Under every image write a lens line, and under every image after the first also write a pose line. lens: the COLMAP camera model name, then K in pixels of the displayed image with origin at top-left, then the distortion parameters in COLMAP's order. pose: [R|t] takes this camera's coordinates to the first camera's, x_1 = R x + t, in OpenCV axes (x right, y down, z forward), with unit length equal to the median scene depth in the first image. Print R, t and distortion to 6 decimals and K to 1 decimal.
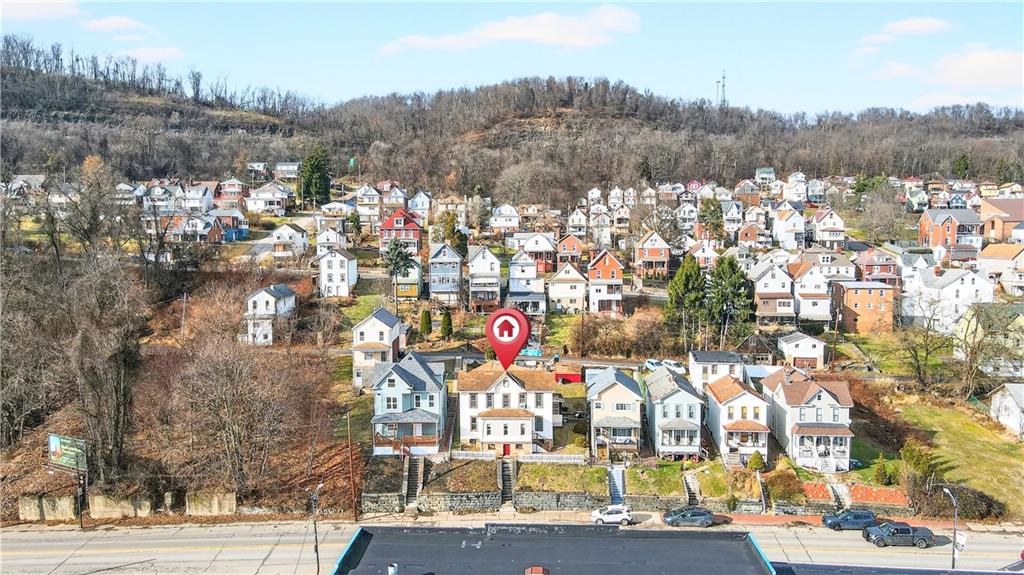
lens RADIAL K [[783.6, 0, 517.5], [0, 783.6, 287.7], [0, 0, 1]] dist [0.009554, 0.000965]
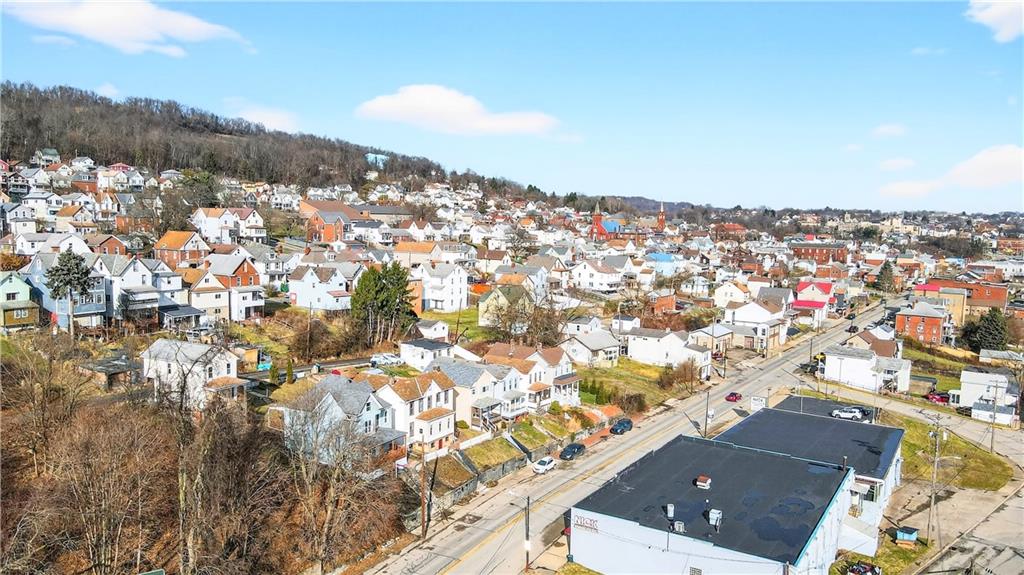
lens RADIAL K [[783.6, 0, 513.2], [0, 783.6, 288.1], [0, 0, 1]] dist [0.009554, 0.000965]
pose [[0.465809, -0.064049, 0.882564, -0.610259], [0.037381, 0.997911, 0.052691, -0.048143], [-0.884095, 0.008447, 0.467230, 0.239315]]
